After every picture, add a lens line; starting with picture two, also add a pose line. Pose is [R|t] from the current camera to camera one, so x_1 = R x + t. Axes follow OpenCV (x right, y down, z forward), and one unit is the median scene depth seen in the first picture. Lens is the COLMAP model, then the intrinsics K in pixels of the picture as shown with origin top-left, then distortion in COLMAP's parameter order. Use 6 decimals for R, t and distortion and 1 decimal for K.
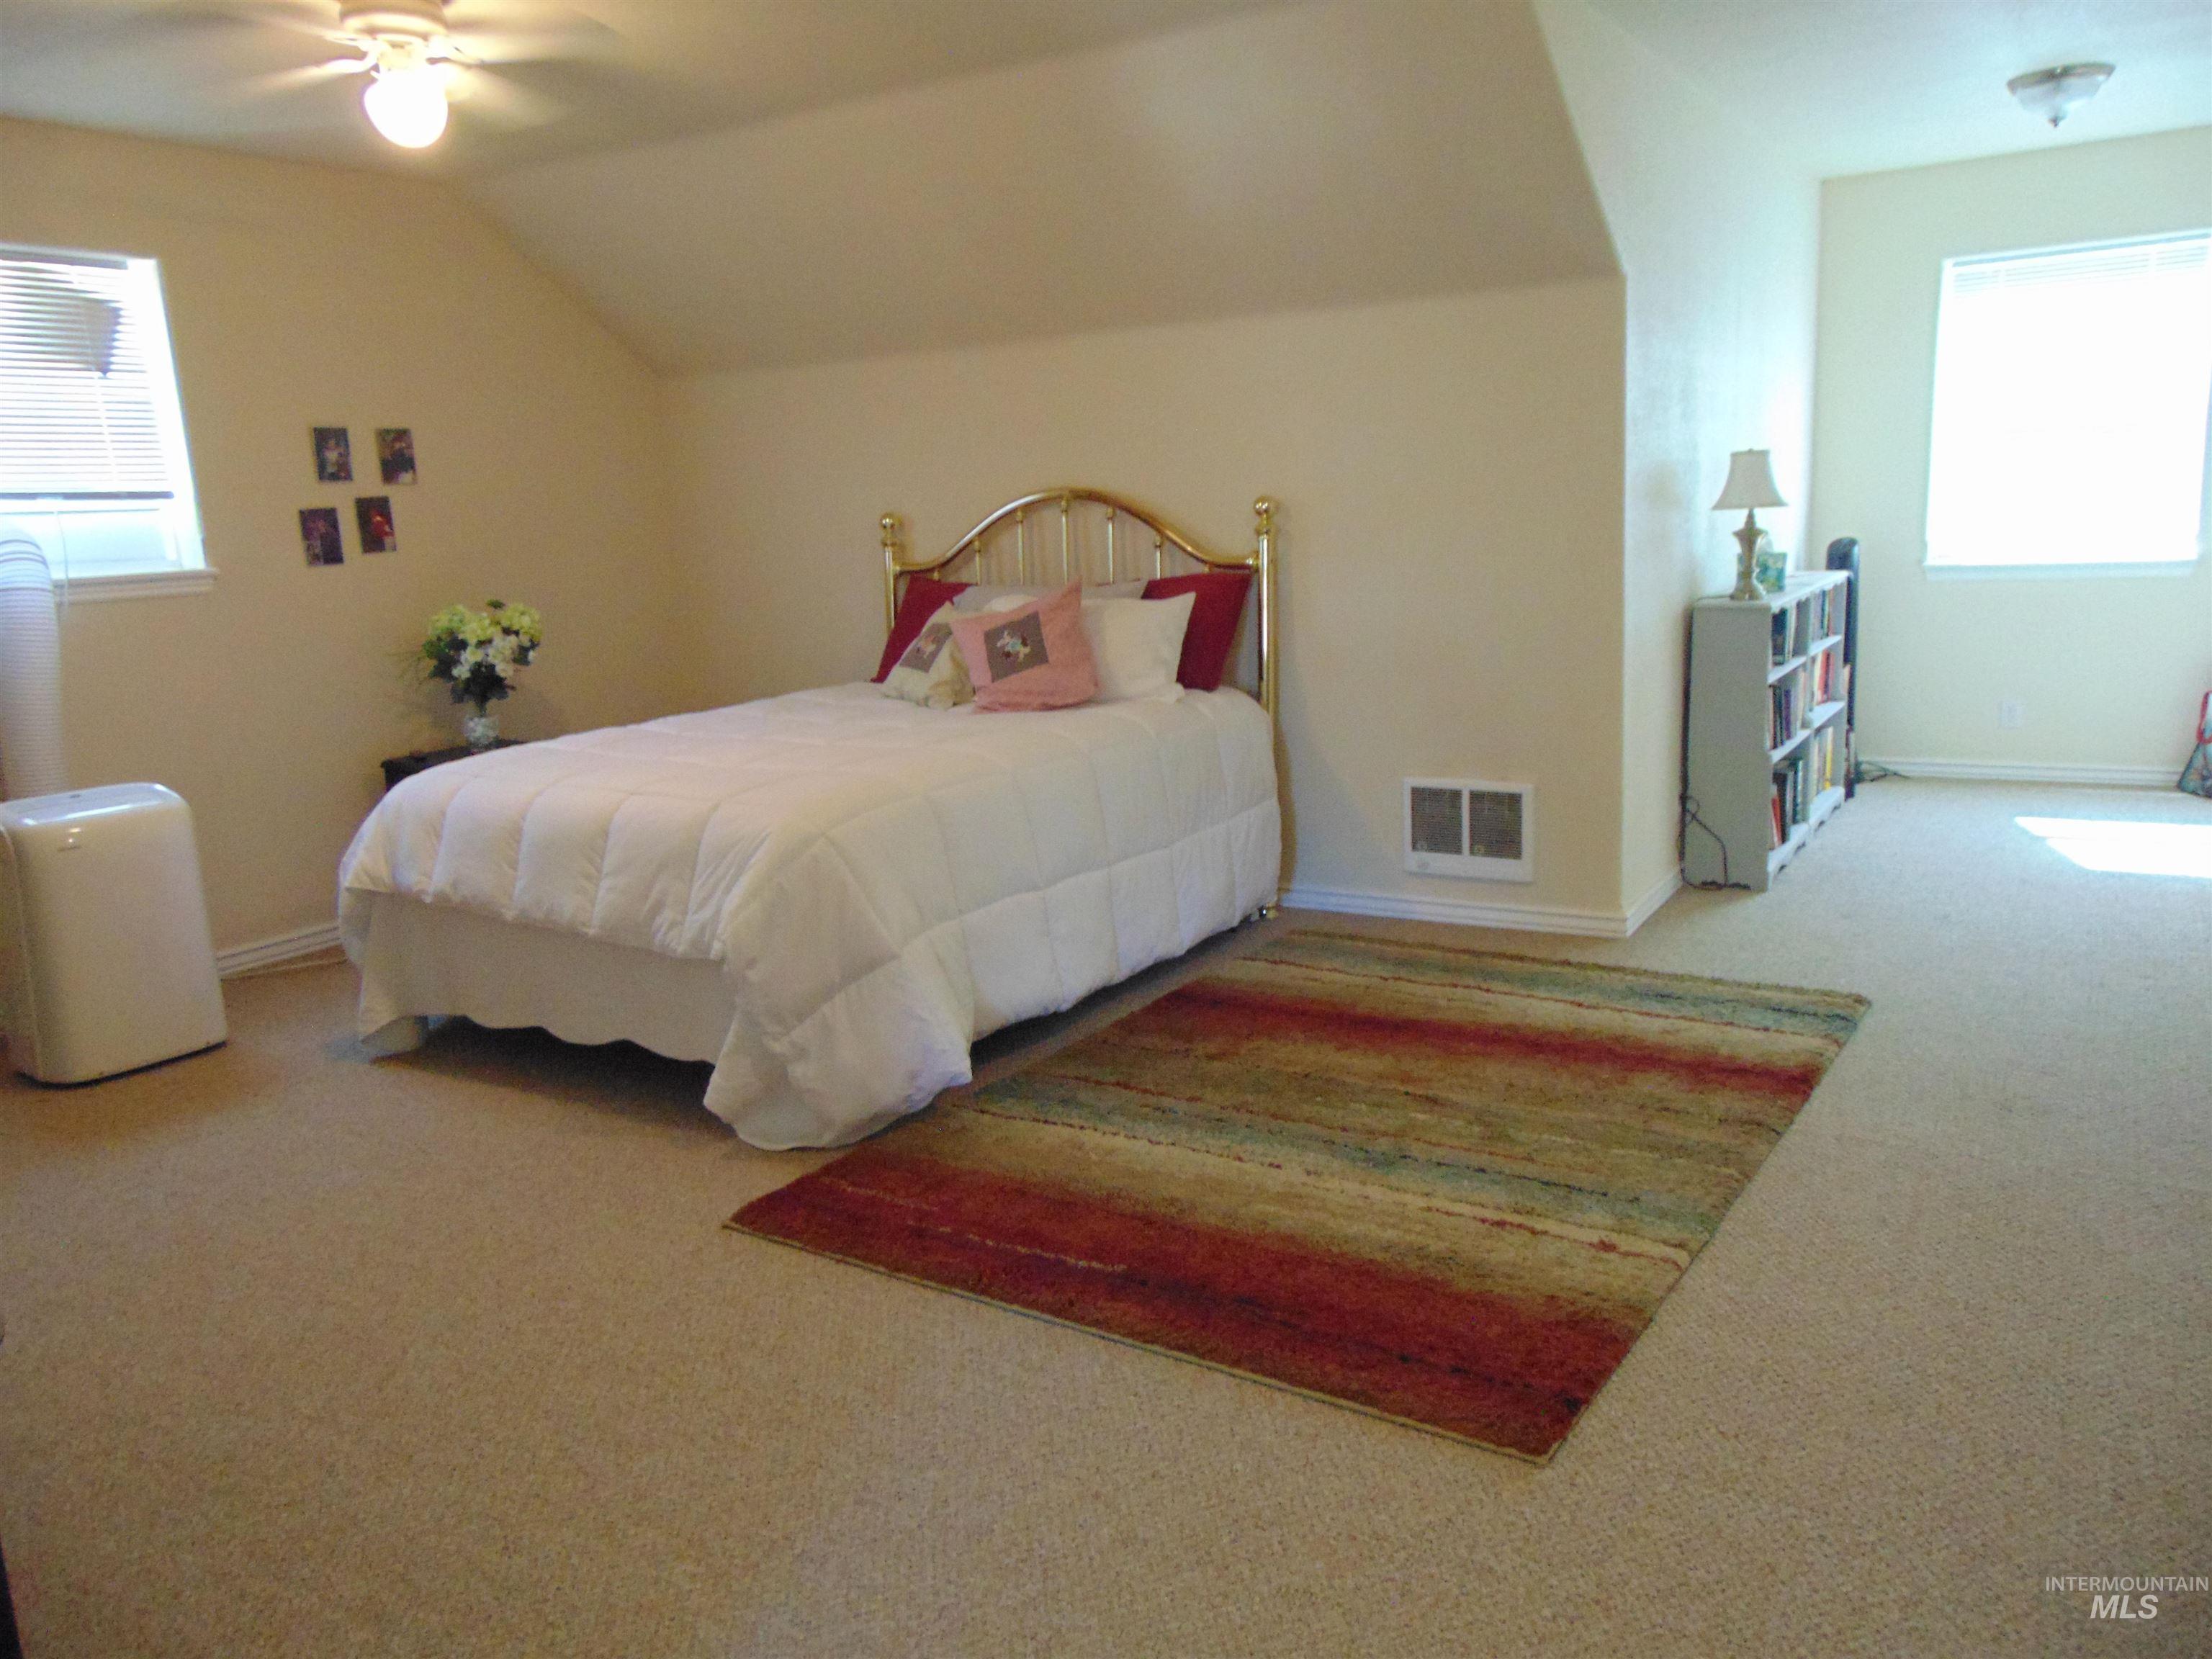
lens RADIAL K [[1656.3, 0, 1104.5], [0, 1656.3, 827.8], [0, 0, 1]] dist [-0.028105, 0.057494]
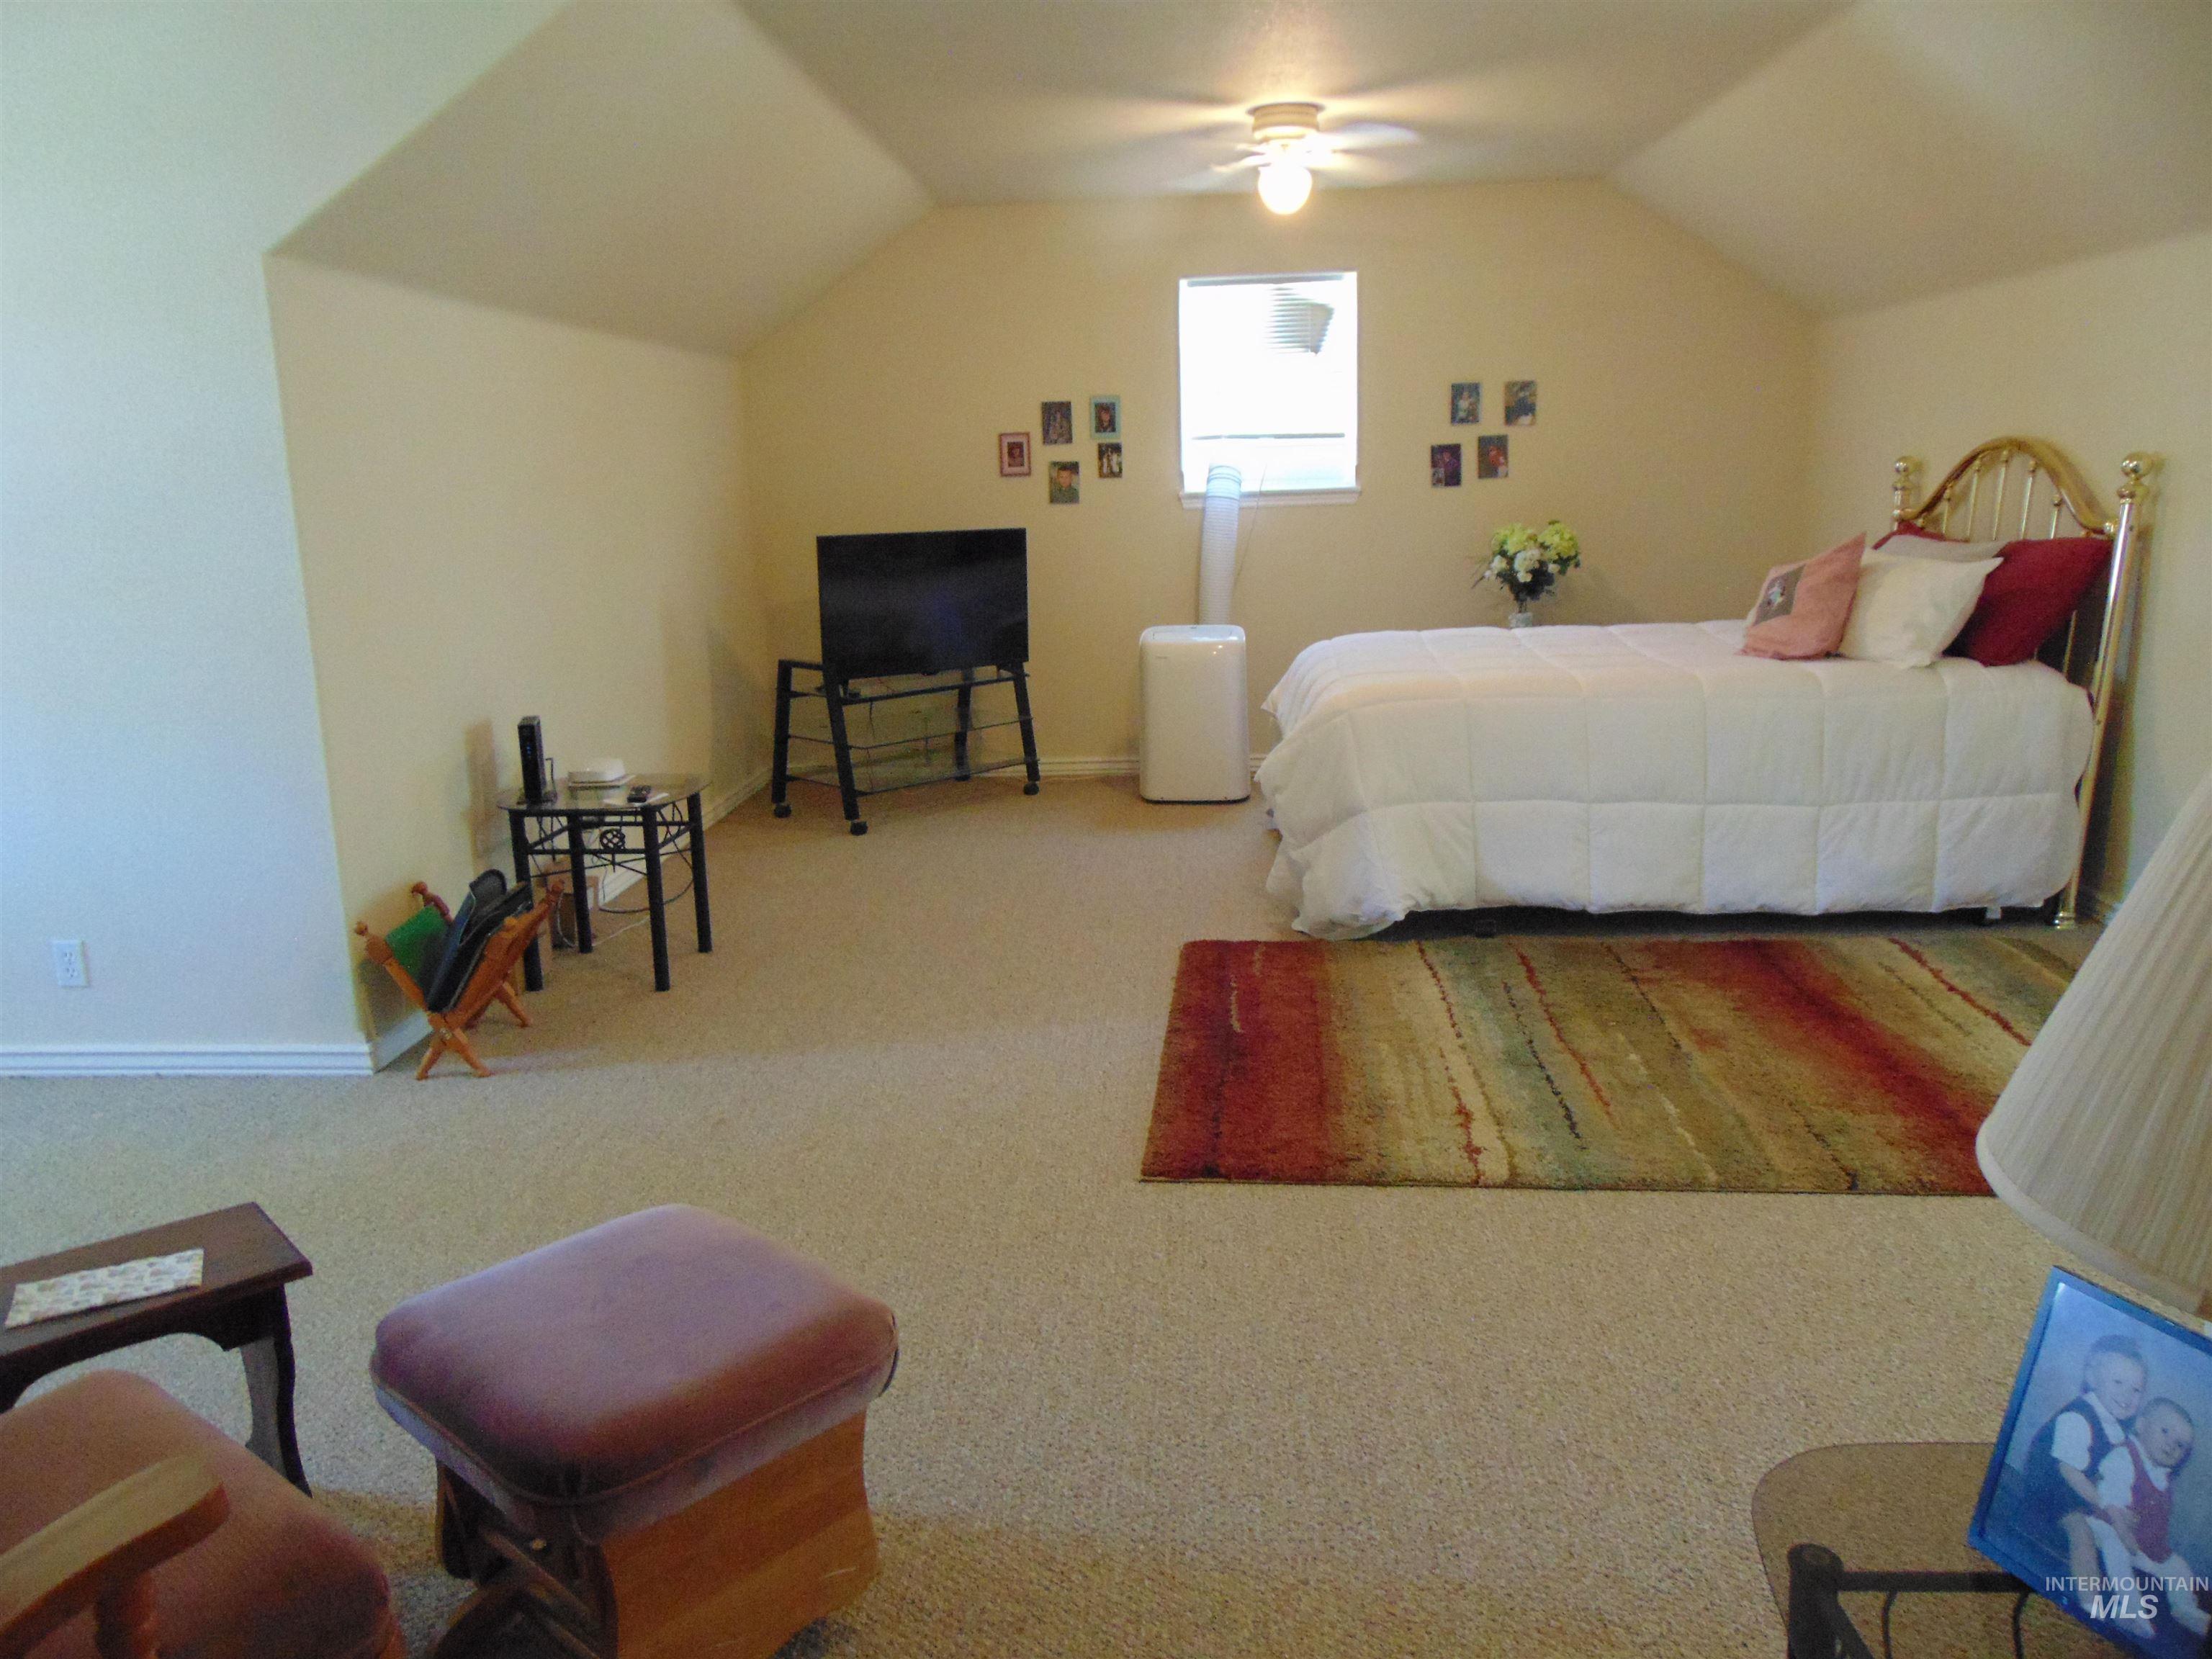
lens RADIAL K [[1656.3, 0, 1098.8], [0, 1656.3, 833.9], [0, 0, 1]] dist [-0.028105, 0.057494]
pose [[0.473373, 0.220722, -0.852760, 0.702673], [-0.161689, 0.973421, 0.162198, -0.065743], [0.865895, 0.061102, 0.496480, 0.120805]]
